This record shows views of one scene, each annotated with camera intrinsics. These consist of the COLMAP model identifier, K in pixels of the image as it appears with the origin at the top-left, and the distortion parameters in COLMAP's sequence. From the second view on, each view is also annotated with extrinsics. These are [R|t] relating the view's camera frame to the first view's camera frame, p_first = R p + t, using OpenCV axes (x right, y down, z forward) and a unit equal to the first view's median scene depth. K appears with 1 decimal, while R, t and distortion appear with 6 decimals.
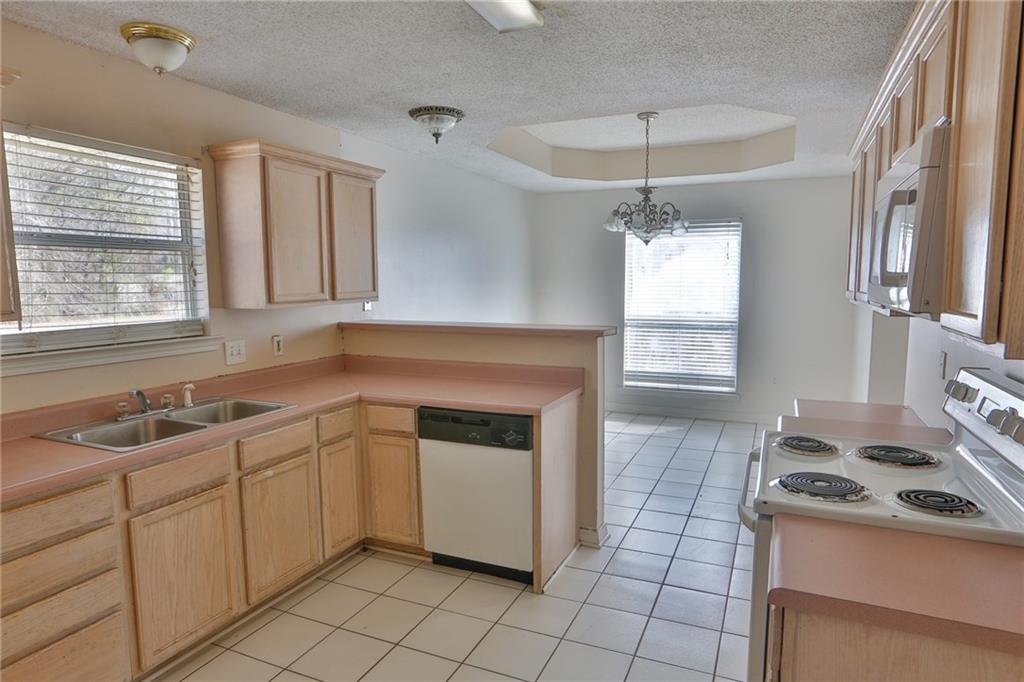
lens RADIAL K [[586.6, 0, 535.8], [0, 586.6, 339.8], [0, 0, 1]] dist [0.000360, 0.000332]
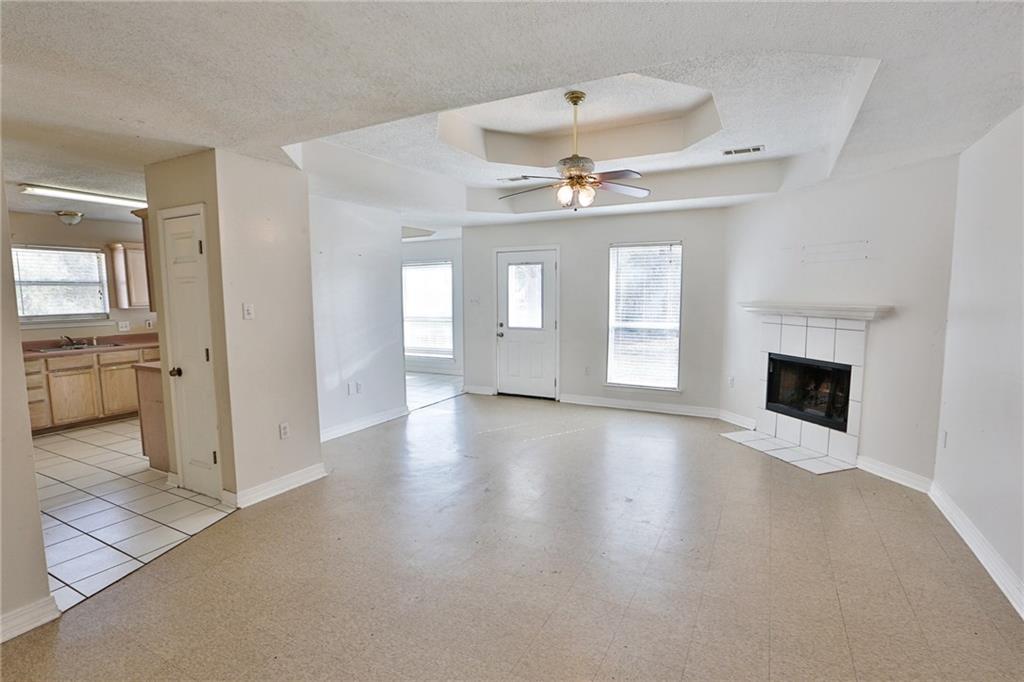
lens RADIAL K [[488.3, 0, 512.0], [0, 488.3, 341.0], [0, 0, 1]] dist [-0.001061, -0.000178]
pose [[0.994943, 0.002078, -0.100425, 1.424553], [-0.002425, 0.999992, -0.003331, 0.093793], [0.100417, 0.003558, 0.994939, -0.943988]]
